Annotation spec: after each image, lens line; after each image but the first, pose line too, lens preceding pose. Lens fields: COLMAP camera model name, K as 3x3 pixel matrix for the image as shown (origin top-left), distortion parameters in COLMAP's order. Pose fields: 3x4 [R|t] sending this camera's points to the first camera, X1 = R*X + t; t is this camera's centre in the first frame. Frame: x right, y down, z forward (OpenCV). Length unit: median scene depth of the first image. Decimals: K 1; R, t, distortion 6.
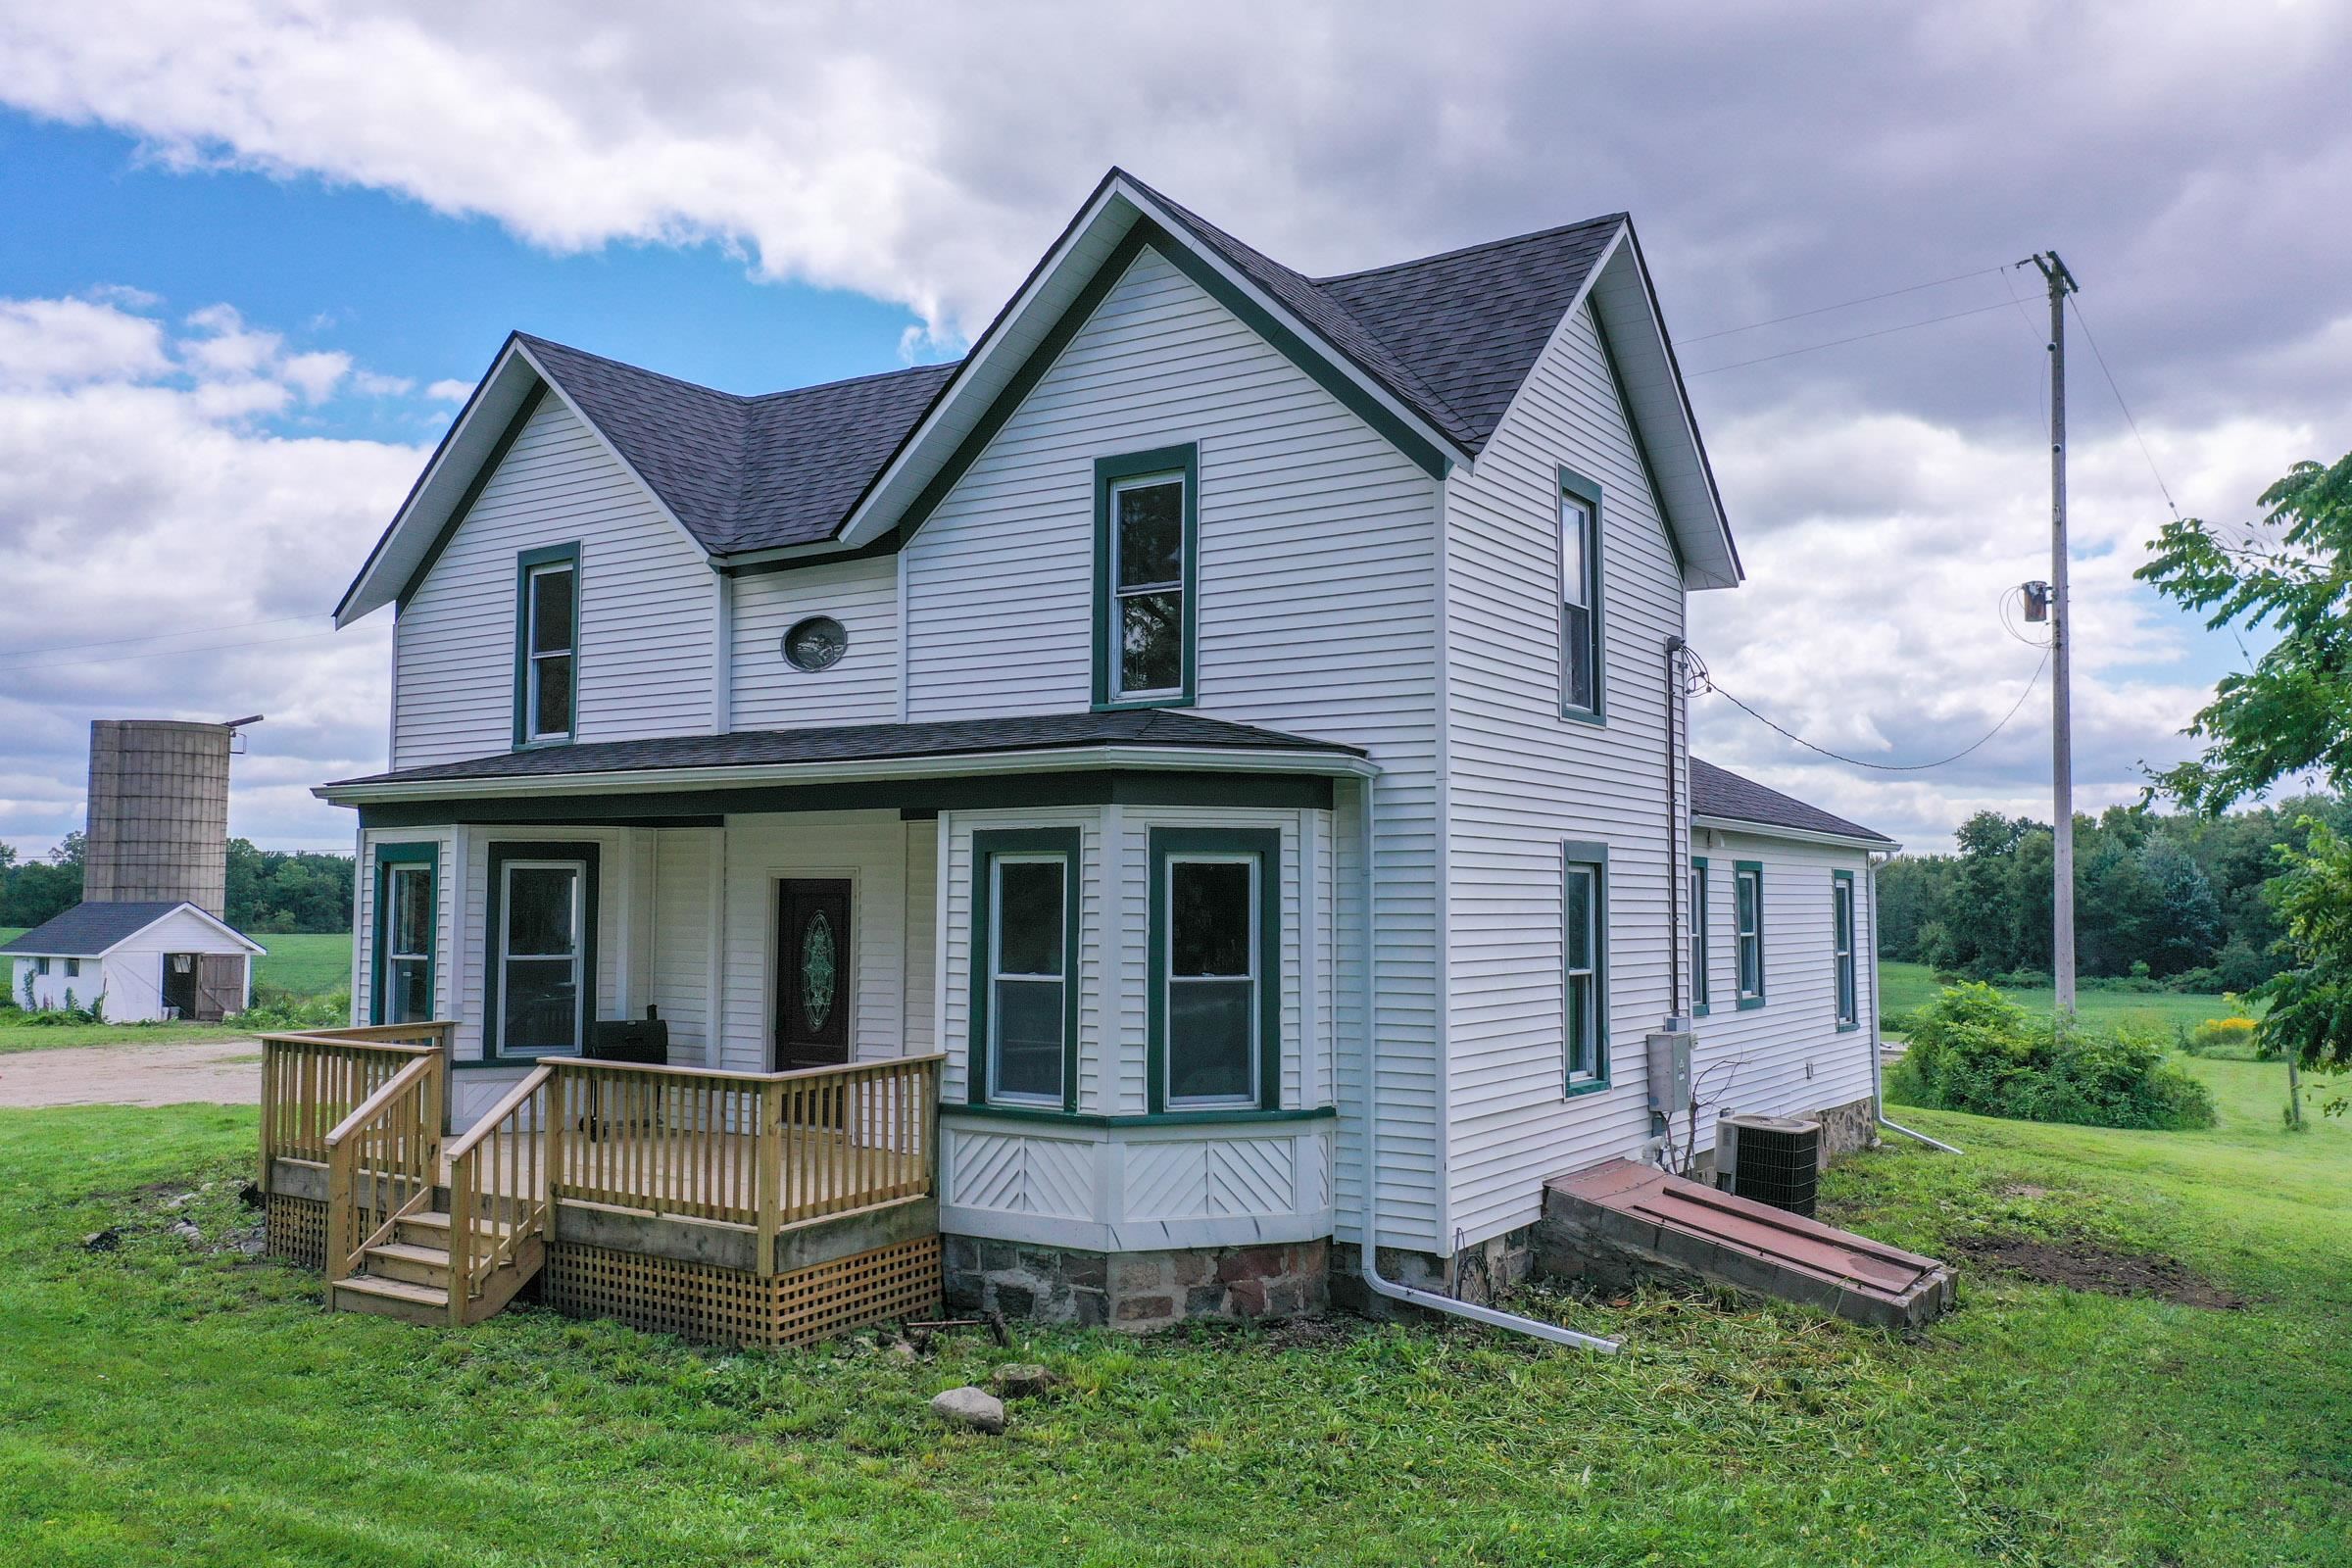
lens RADIAL K [[1878.4, 0, 1176.0], [0, 1878.4, 784.0], [0, 0, 1]] dist [-0.007399, 0.001011]
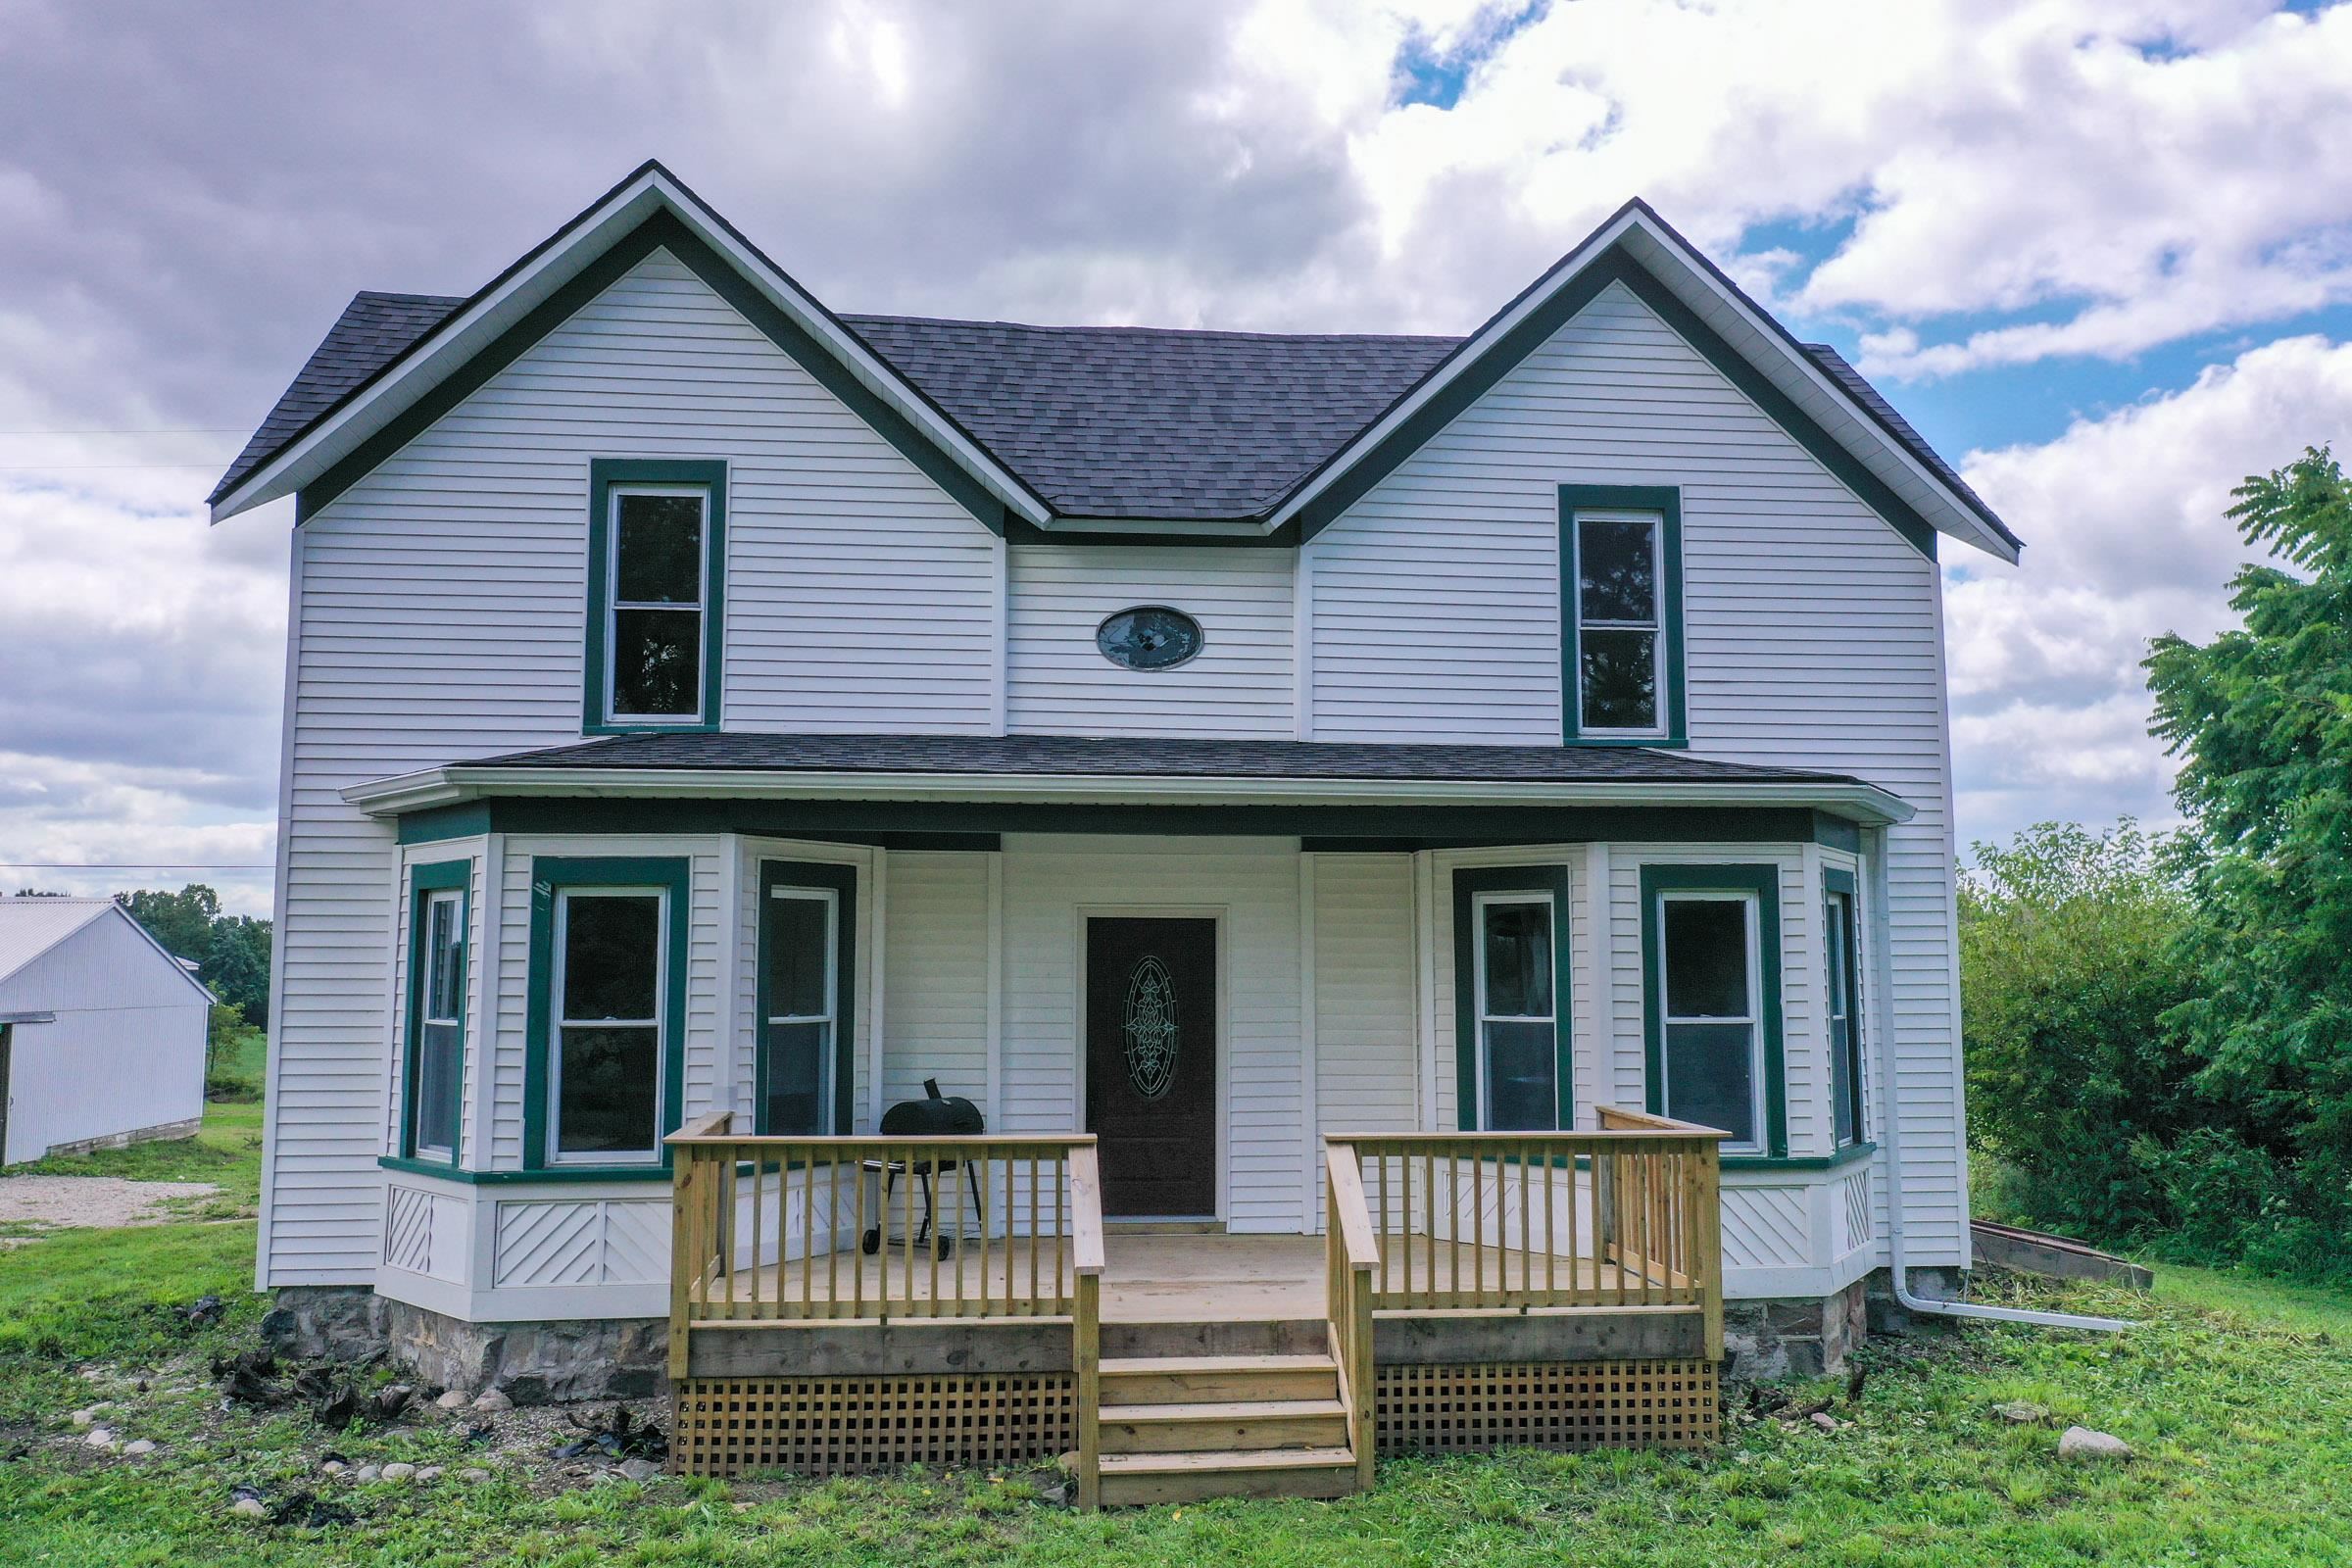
lens RADIAL K [[1810.7, 0, 1173.0], [0, 1810.7, 816.7], [0, 0, 1]] dist [-0.002638, 0.000145]
pose [[0.769945, 0.057202, 0.635541, -0.728449], [-0.035353, 0.998268, -0.047020, 0.044966], [-0.637130, 0.013735, 0.770634, 0.388471]]
